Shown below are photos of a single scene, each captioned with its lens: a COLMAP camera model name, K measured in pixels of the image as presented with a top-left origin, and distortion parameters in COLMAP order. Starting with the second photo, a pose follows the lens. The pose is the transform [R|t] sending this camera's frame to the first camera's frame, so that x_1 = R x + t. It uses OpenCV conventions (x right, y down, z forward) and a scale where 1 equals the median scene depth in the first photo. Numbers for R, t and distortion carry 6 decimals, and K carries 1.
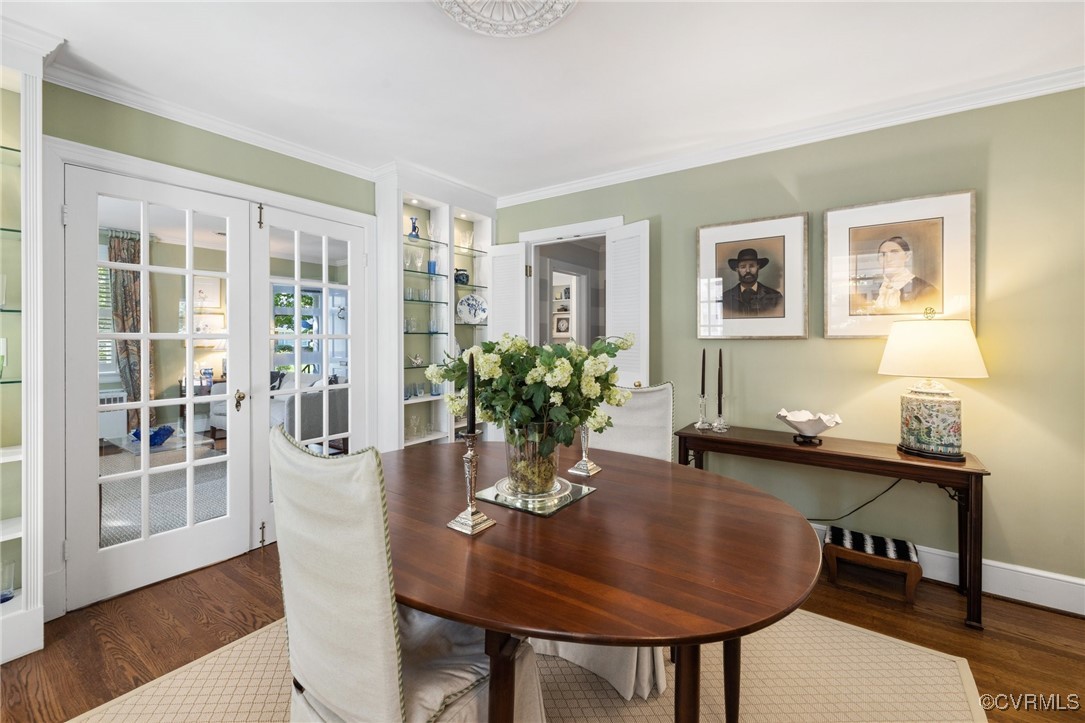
lens RADIAL K [[465.0, 0, 541.2], [0, 465.0, 335.0], [0, 0, 1]] dist [-0.000703, -0.000119]
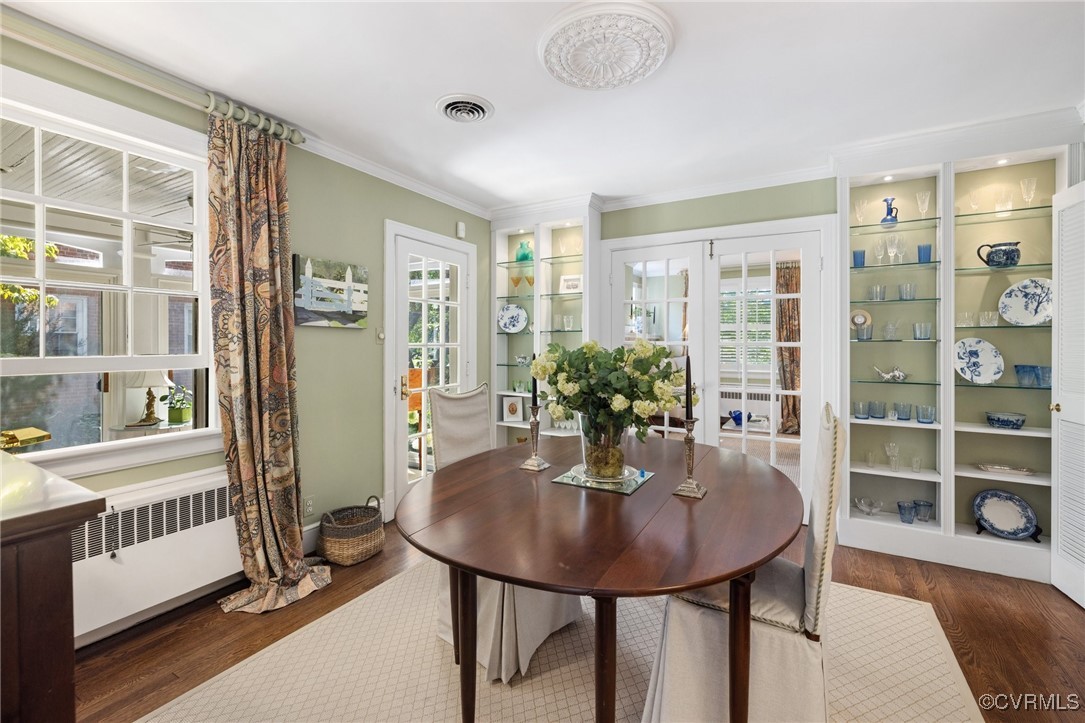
lens RADIAL K [[468.4, 0, 538.8], [0, 468.4, 339.3], [0, 0, 1]] dist [0.000802, -0.000261]
pose [[0.087830, -0.007689, -0.996106, 0.478169], [0.003270, 0.999967, -0.007430, -0.002710], [0.996130, -0.002605, 0.087852, 0.317375]]
